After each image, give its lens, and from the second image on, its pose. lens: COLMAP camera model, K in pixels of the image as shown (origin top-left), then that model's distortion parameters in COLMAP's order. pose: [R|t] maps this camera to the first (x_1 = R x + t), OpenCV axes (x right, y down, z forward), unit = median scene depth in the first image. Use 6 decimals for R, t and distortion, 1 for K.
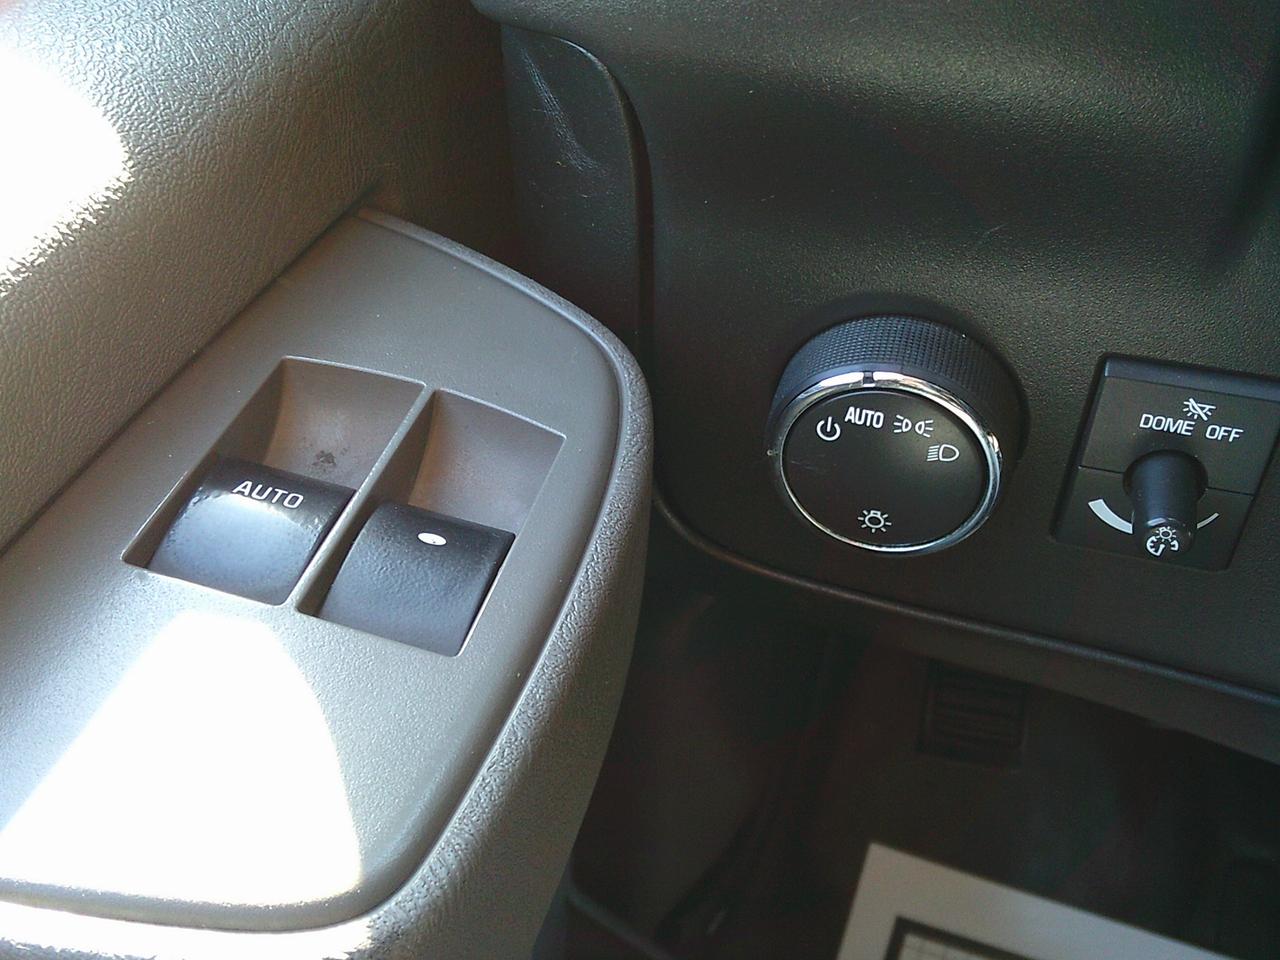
lens RADIAL K [[1338.2, 0, 661.3], [0, 1338.2, 482.1], [0, 0, 1]] dist [0.055229, -0.020641]
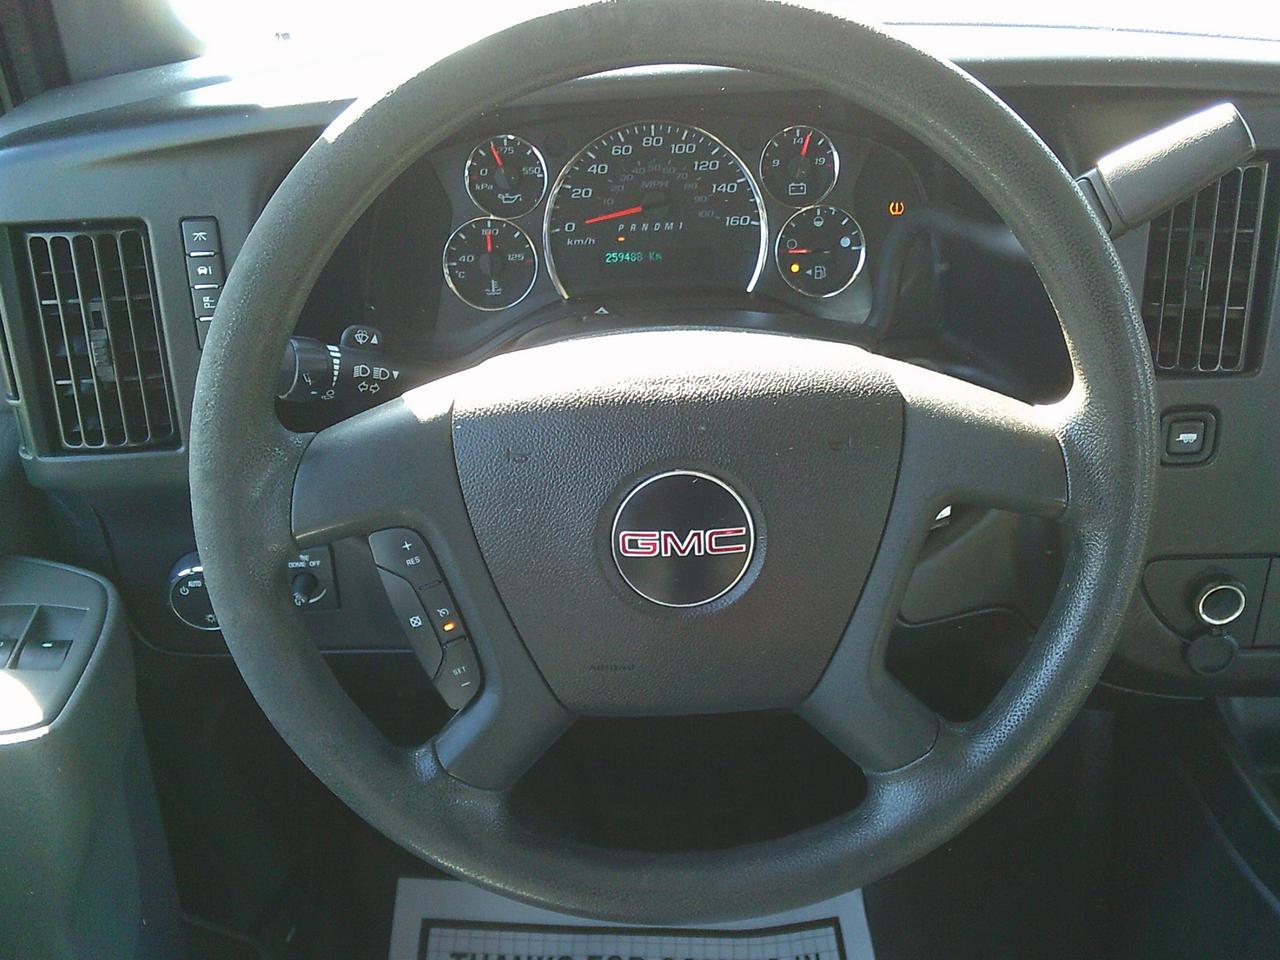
lens RADIAL K [[1338.2, 0, 661.3], [0, 1338.2, 482.1], [0, 0, 1]] dist [0.055229, -0.020641]
pose [[0.938982, -0.201692, 0.278629, 0.342189], [0.248085, 0.958211, -0.142424, 0.431880], [-0.238259, 0.202857, 0.949780, -2.223485]]
